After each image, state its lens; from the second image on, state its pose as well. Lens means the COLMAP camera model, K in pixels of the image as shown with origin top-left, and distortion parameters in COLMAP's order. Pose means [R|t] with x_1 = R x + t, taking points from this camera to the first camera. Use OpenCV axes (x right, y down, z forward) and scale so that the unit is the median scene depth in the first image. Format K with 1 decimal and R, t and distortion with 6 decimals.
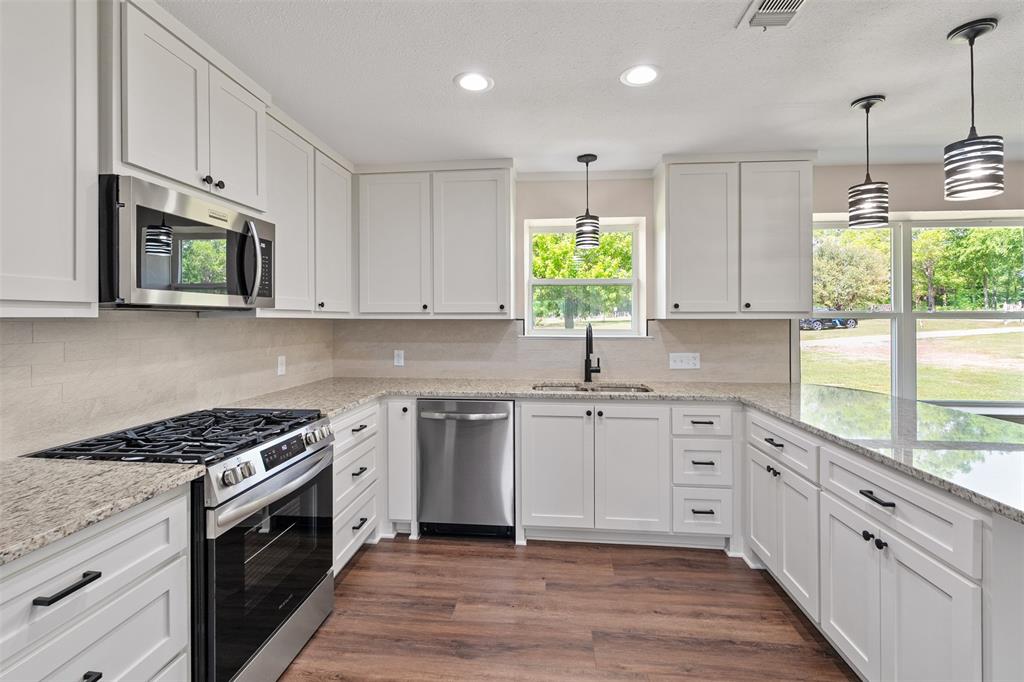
lens RADIAL K [[462.1, 0, 505.8], [0, 462.1, 316.1], [0, 0, 1]] dist [-0.003319, -0.000131]
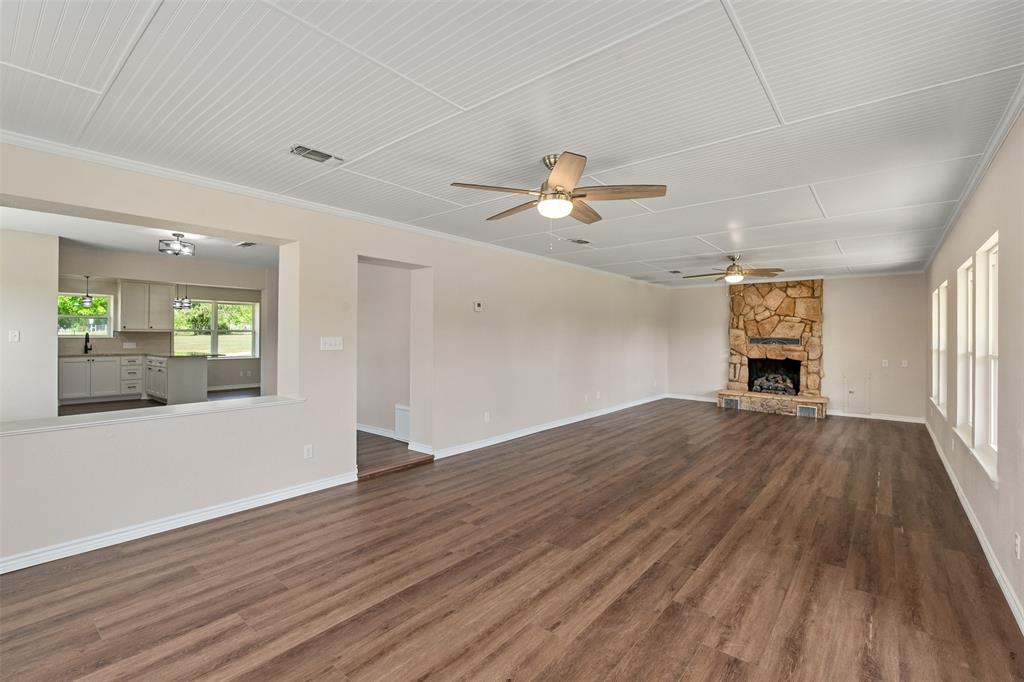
lens RADIAL K [[458.8, 0, 516.3], [0, 458.8, 340.4], [0, 0, 1]] dist [-0.002769, -0.000227]
pose [[0.559937, -0.007455, 0.828501, -0.800531], [-0.010622, 0.999813, 0.016175, -0.011418], [-0.828467, -0.017858, 0.559753, -3.294475]]
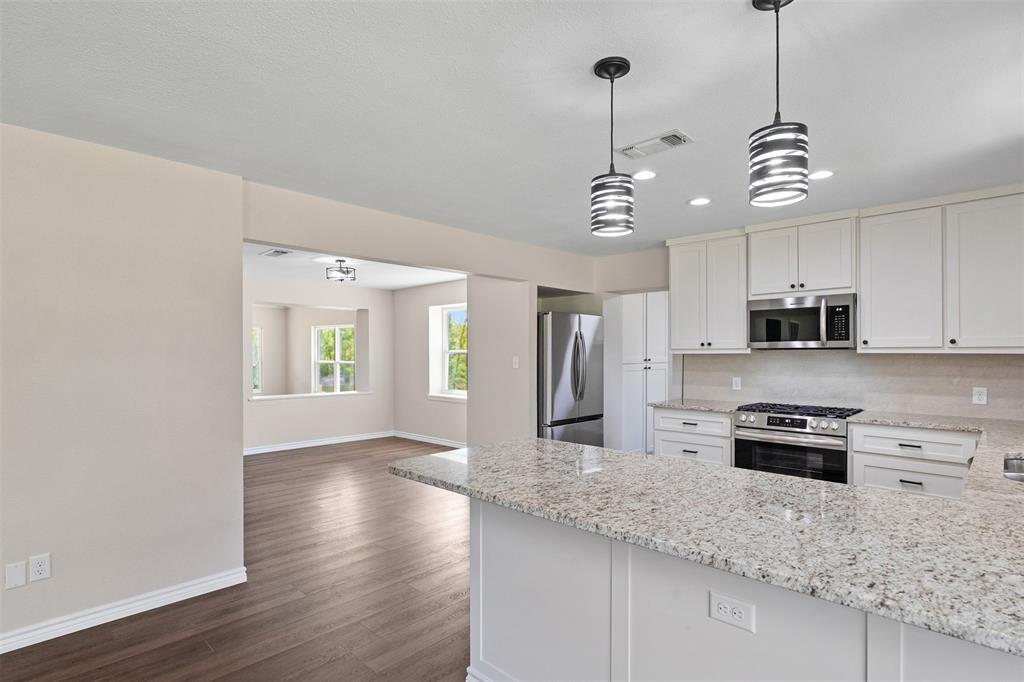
lens RADIAL K [[513.2, 0, 514.7], [0, 513.2, 351.9], [0, 0, 1]] dist [0.001465, 0.000616]
pose [[-0.622136, -0.002878, -0.782904, 1.243560], [0.005445, 0.999953, -0.008003, 0.005486], [0.782890, -0.009241, -0.622092, 0.943414]]
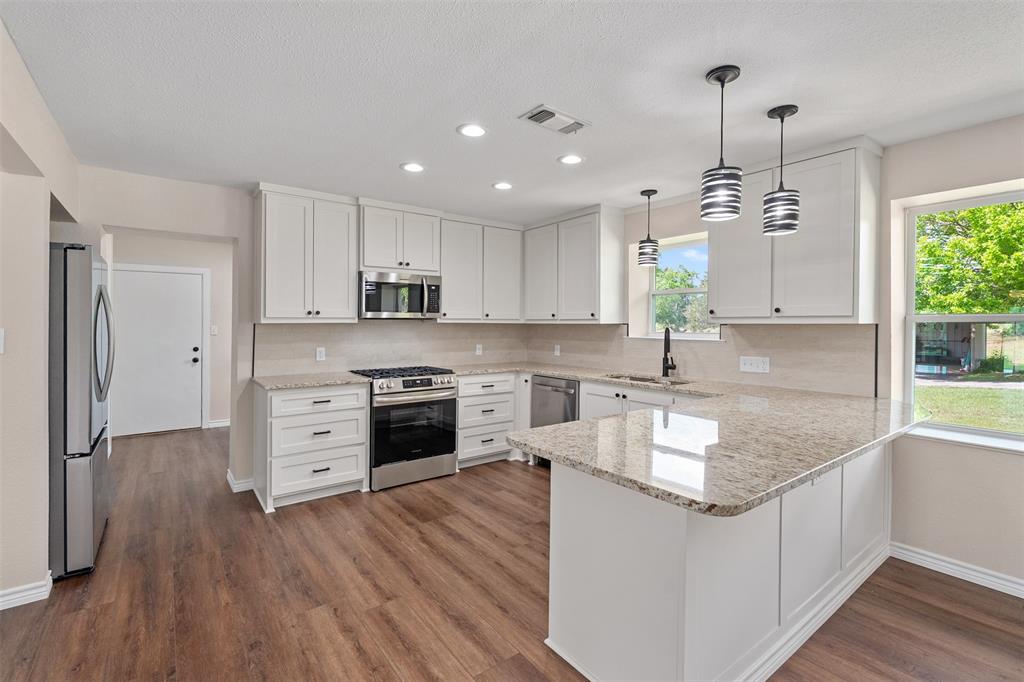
lens RADIAL K [[467.9, 0, 518.5], [0, 467.9, 317.9], [0, 0, 1]] dist [-0.001446, -0.000084]
pose [[0.683861, -0.007961, -0.729569, 0.969763], [0.003673, 0.999965, -0.007468, -0.001158], [0.729603, 0.002427, 0.683867, -0.116990]]
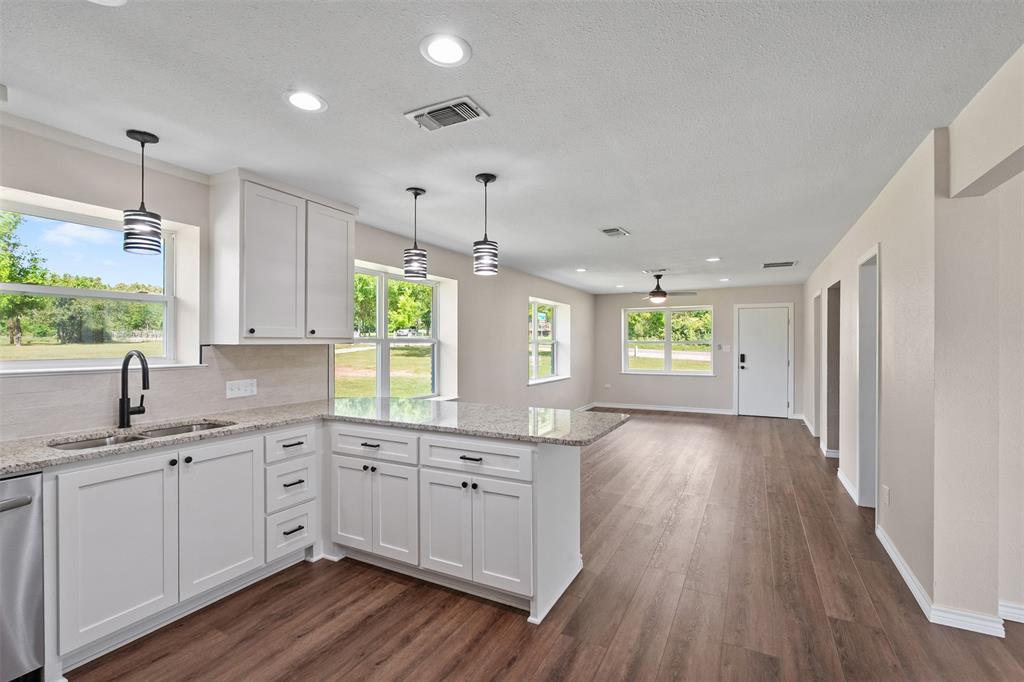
lens RADIAL K [[460.6, 0, 512.0], [0, 460.6, 341.0], [0, 0, 1]] dist [0.011775, -0.000266]
pose [[0.382818, 0.002355, 0.923821, -0.345442], [-0.007776, 0.999970, 0.000673, -0.006685], [-0.923791, -0.007442, 0.382825, 0.149213]]
